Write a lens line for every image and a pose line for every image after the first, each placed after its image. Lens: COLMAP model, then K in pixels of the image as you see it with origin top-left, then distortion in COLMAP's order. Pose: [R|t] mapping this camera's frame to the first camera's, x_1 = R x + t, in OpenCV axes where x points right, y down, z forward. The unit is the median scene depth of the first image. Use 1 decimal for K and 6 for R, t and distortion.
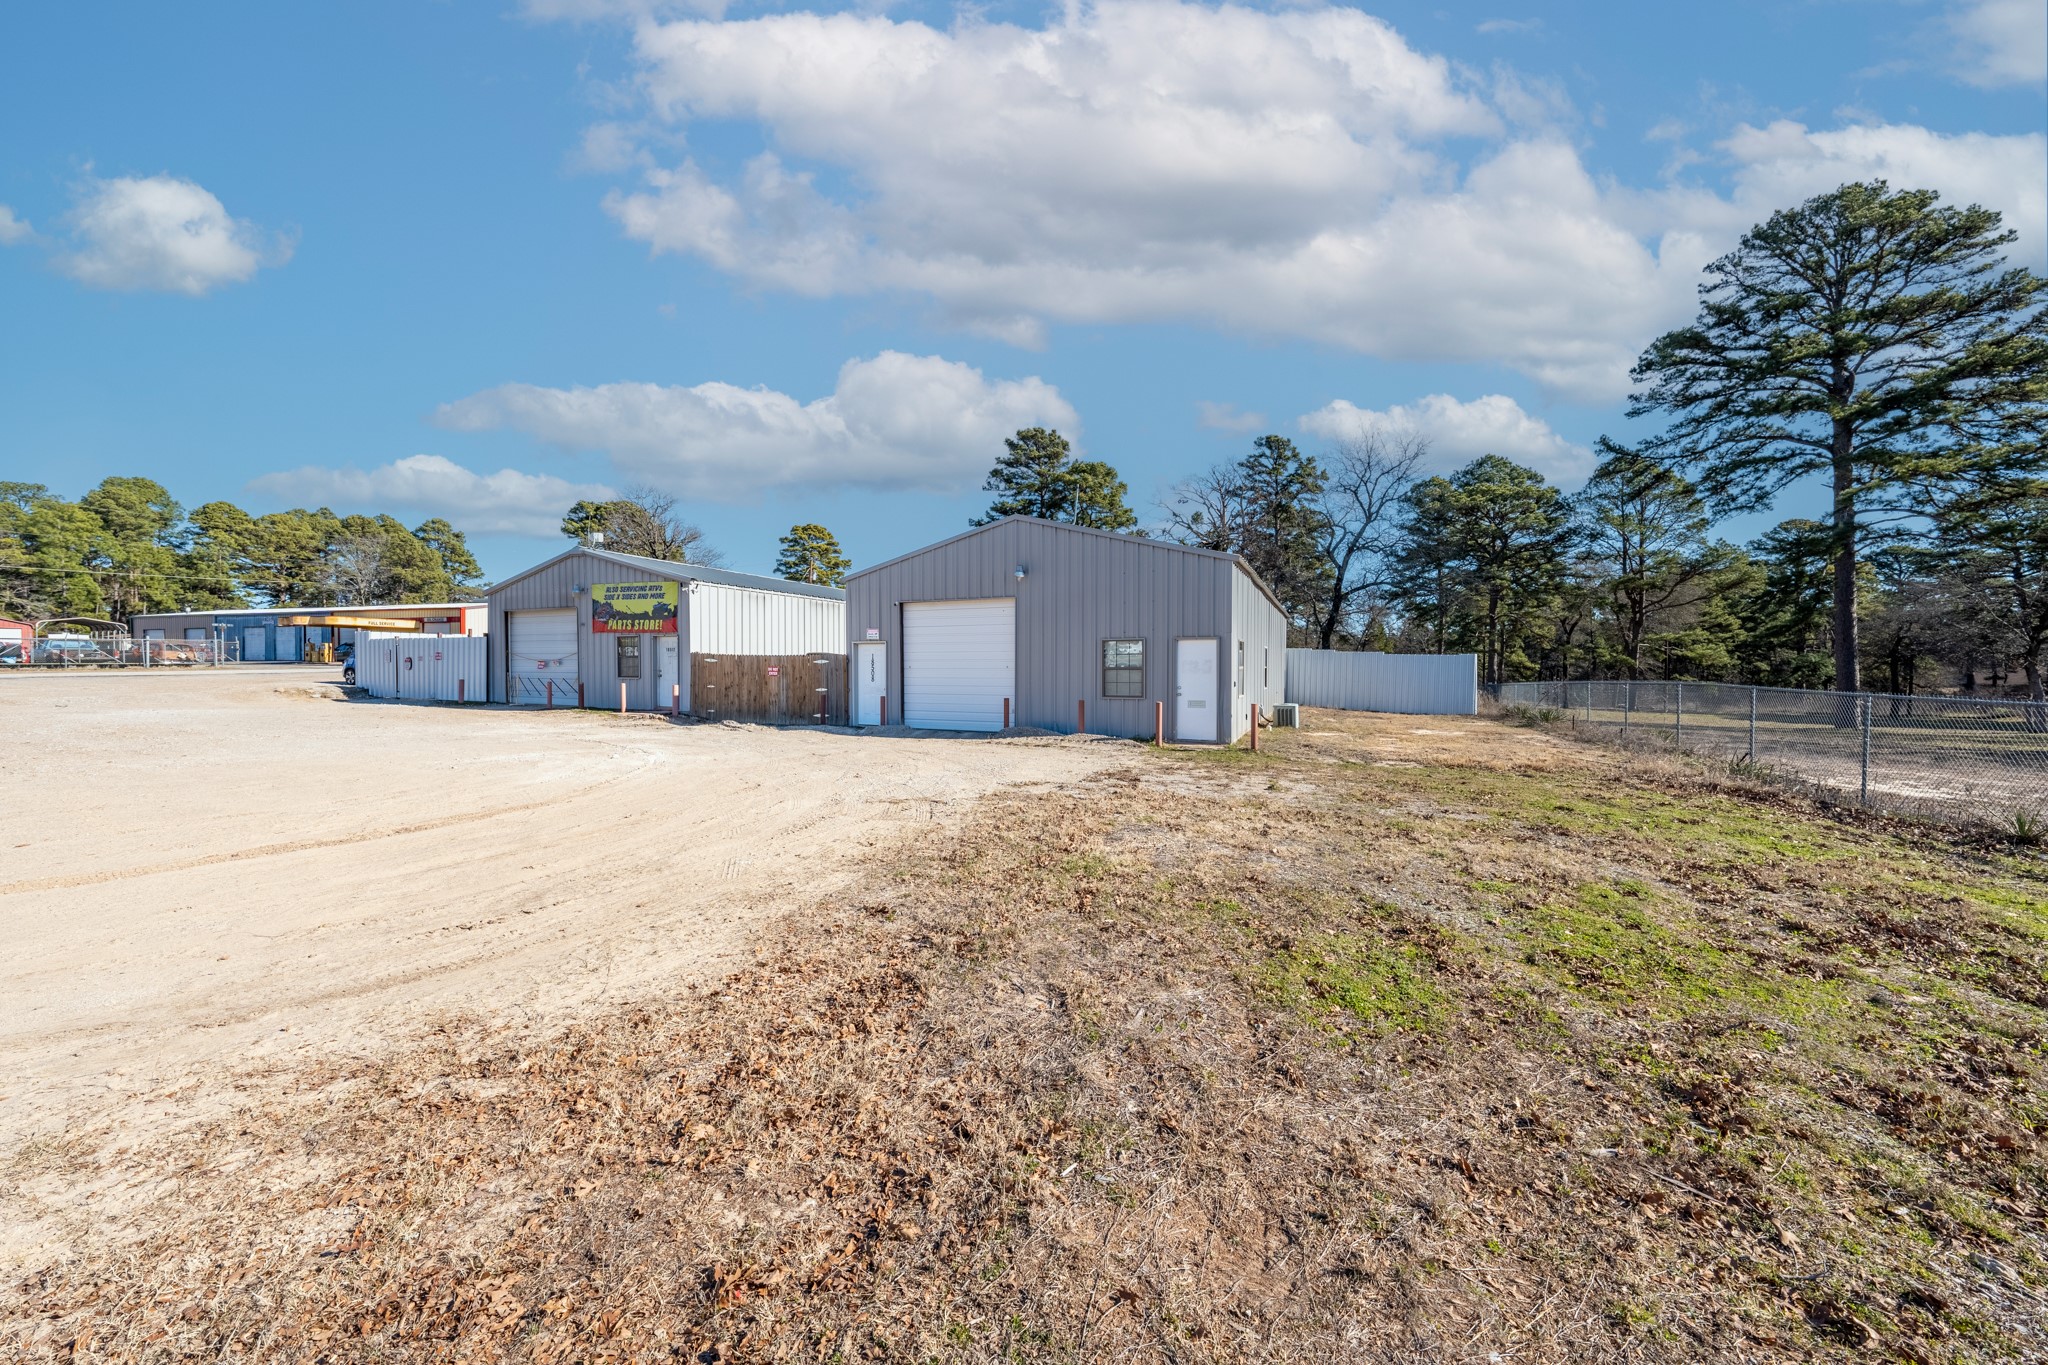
lens RADIAL K [[706.1, 0, 1025.5], [0, 706.1, 668.7], [0, 0, 1]] dist [-0.010818, 0.000164]
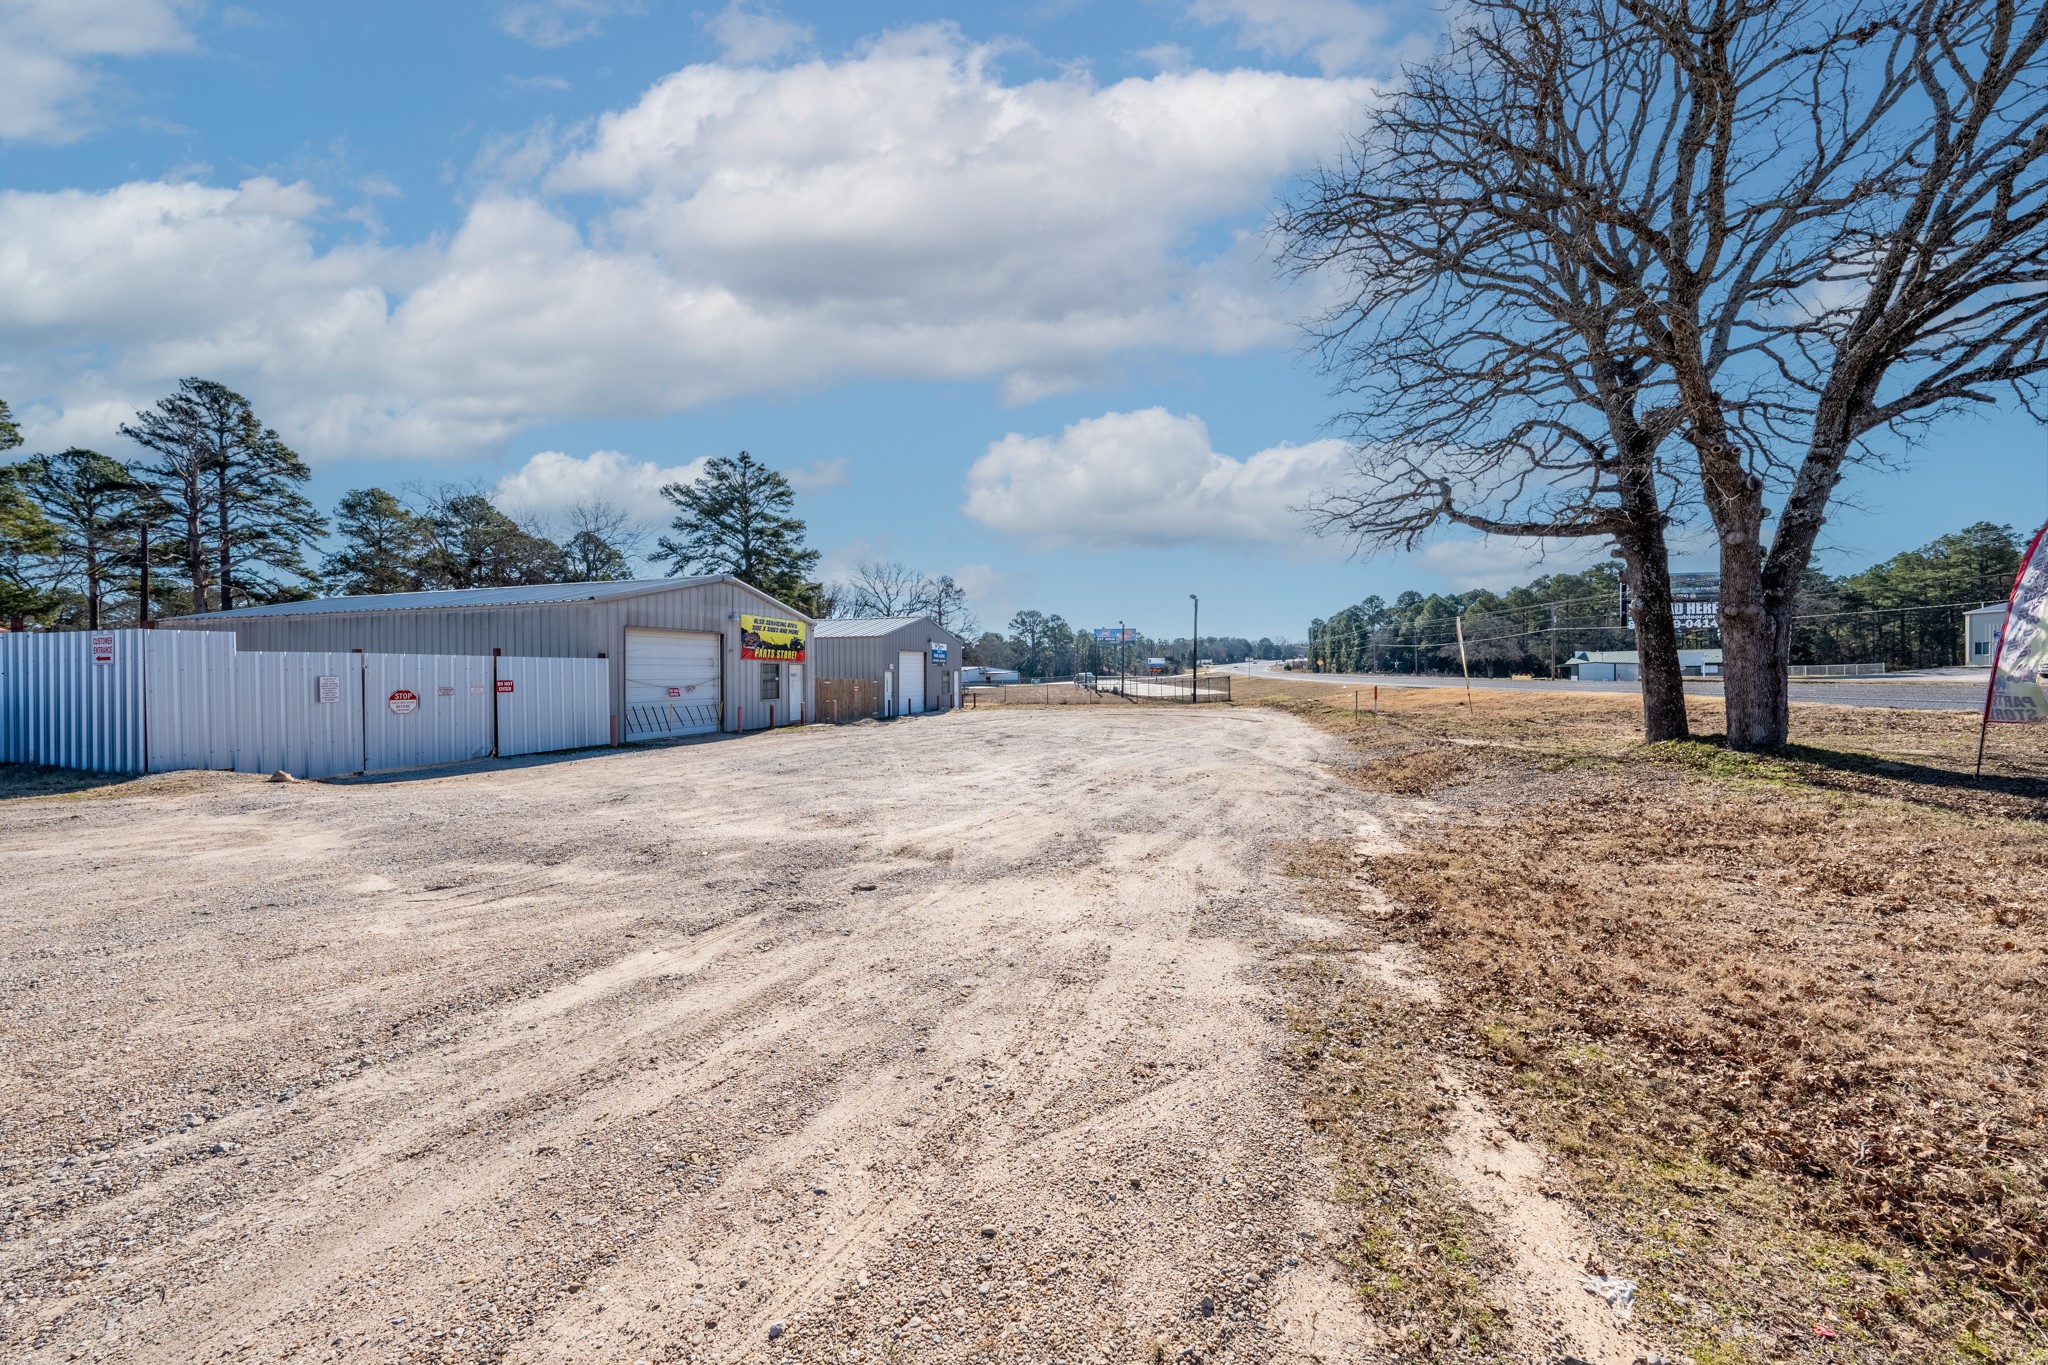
lens RADIAL K [[706.1, 0, 1025.0], [0, 706.1, 674.6], [0, 0, 1]] dist [-0.010818, 0.000164]
pose [[-0.124697, -0.009408, 0.992150, -1.756578], [0.014036, 0.999838, 0.011245, -0.034395], [-0.992096, 0.015328, -0.124544, 0.721392]]
